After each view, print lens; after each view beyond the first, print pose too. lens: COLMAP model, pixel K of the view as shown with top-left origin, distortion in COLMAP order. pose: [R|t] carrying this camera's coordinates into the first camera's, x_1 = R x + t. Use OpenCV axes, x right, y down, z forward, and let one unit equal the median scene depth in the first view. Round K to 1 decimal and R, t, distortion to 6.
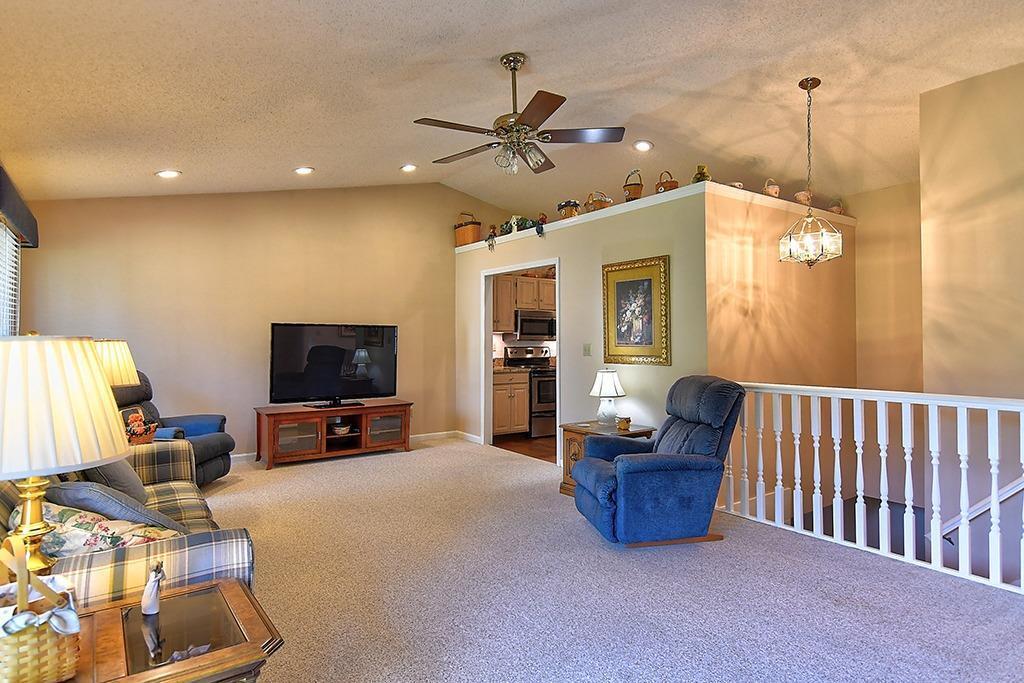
lens RADIAL K [[571.0, 0, 509.1], [0, 571.0, 338.2], [0, 0, 1]] dist [0.000937, -0.000747]
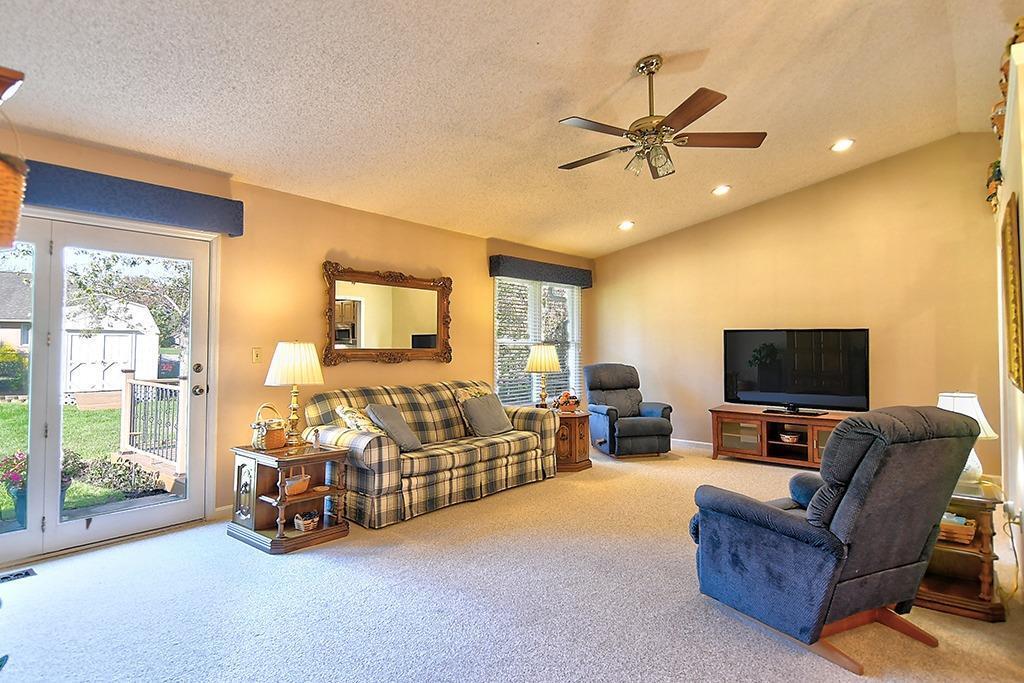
lens RADIAL K [[571.0, 0, 510.3], [0, 571.0, 335.1], [0, 0, 1]] dist [0.000937, -0.000747]
pose [[0.222239, -0.020063, -0.974786, 0.567395], [0.000694, 0.999791, -0.020420, 0.005724], [0.974992, 0.003862, 0.222206, 0.332961]]
